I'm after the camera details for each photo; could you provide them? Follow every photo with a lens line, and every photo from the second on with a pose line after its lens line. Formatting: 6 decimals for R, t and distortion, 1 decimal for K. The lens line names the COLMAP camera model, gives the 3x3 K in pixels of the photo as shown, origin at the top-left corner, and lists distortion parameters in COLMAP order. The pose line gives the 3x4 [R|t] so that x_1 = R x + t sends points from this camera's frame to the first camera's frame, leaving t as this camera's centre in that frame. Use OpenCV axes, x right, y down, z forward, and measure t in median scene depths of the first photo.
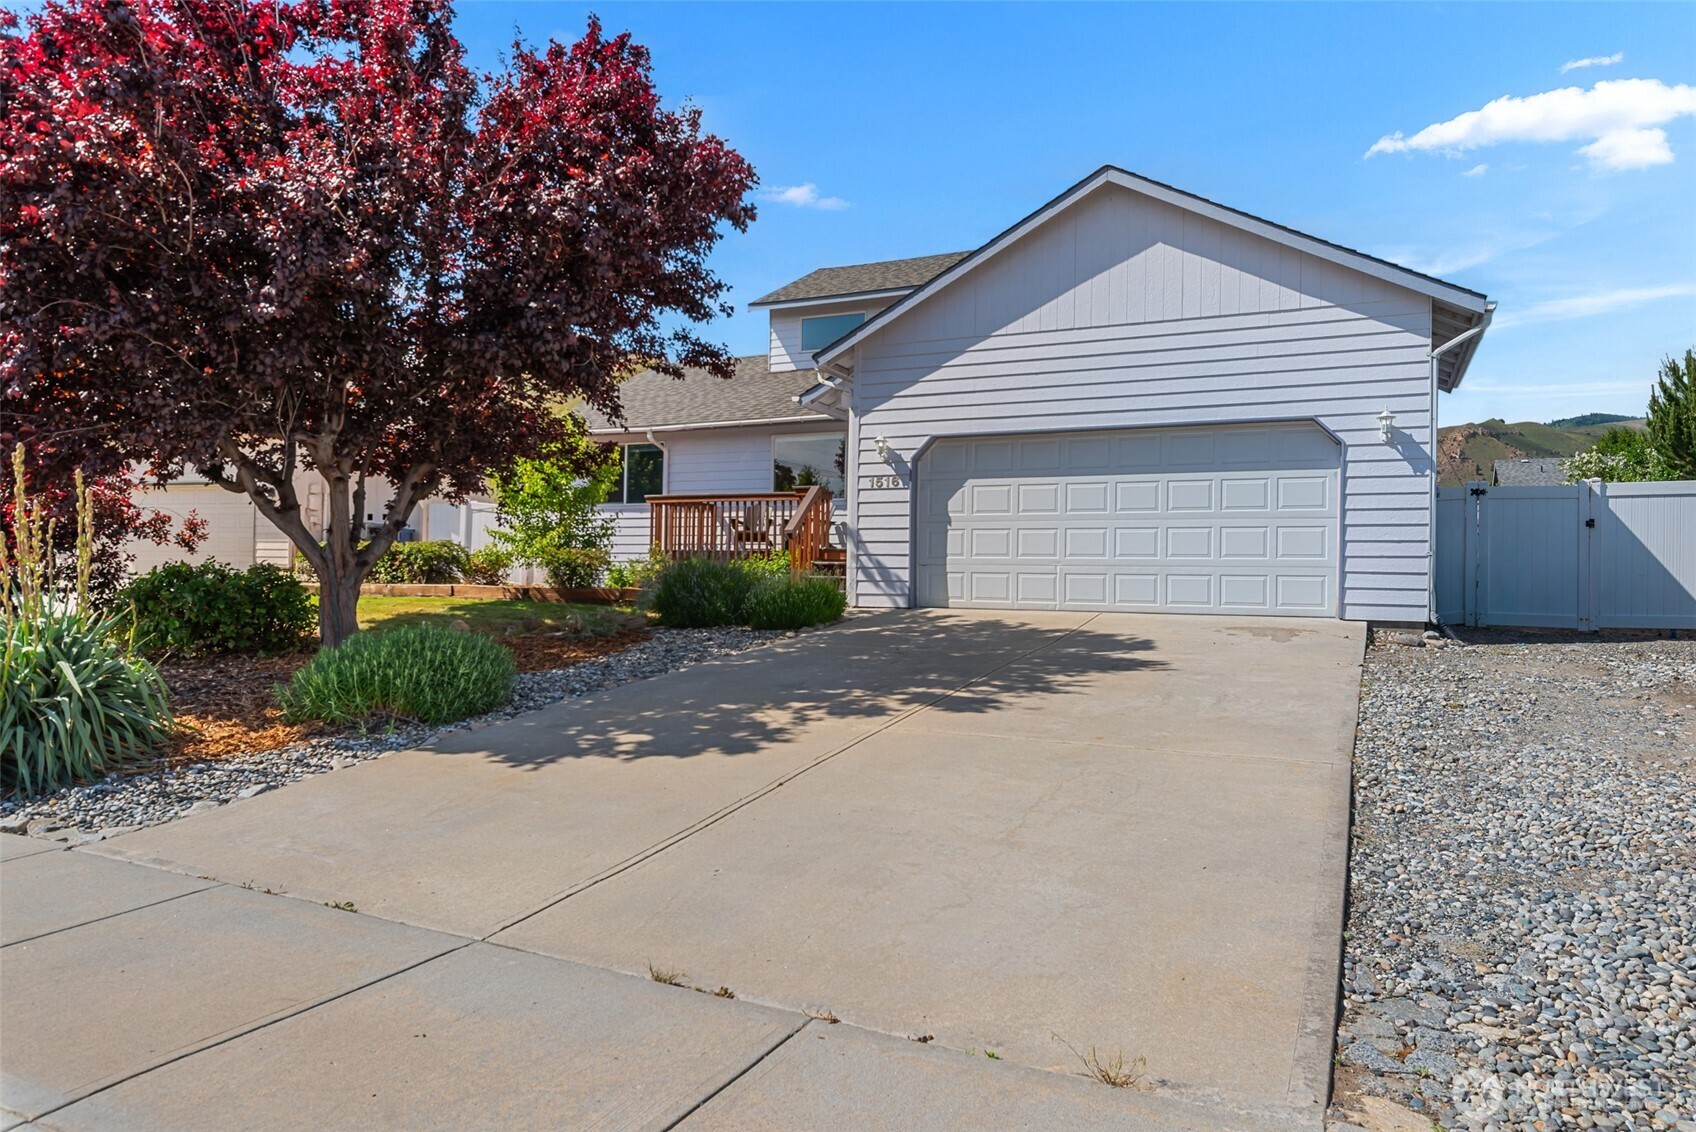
lens RADIAL K [[1062.8, 0, 849.6], [0, 1062.8, 566.4], [0, 0, 1]] dist [-0.006842, -0.000379]
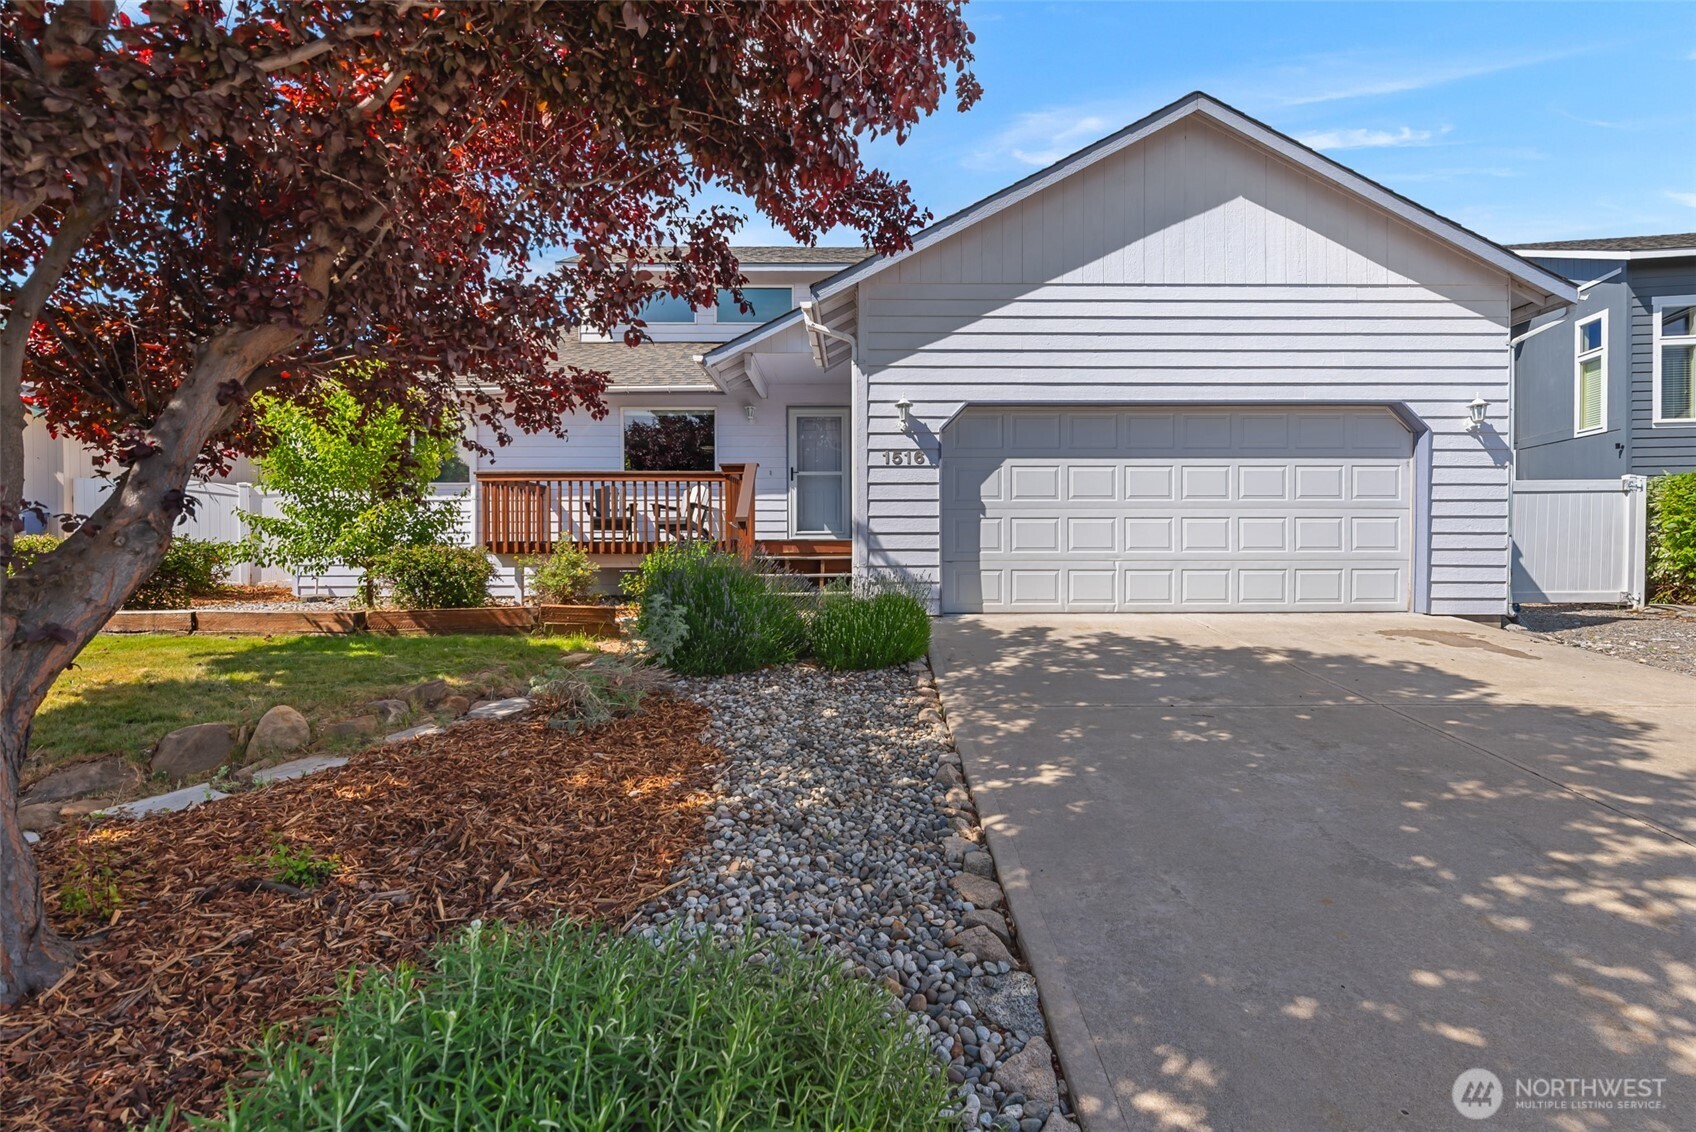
lens RADIAL K [[746.7, 0, 844.7], [0, 746.7, 556.3], [0, 0, 1]] dist [0.002066, -0.000663]
pose [[0.896073, -0.019318, 0.443486, -0.259512], [0.009420, 0.999655, 0.024511, -0.020575], [-0.443806, -0.017786, 0.895946, 0.528856]]
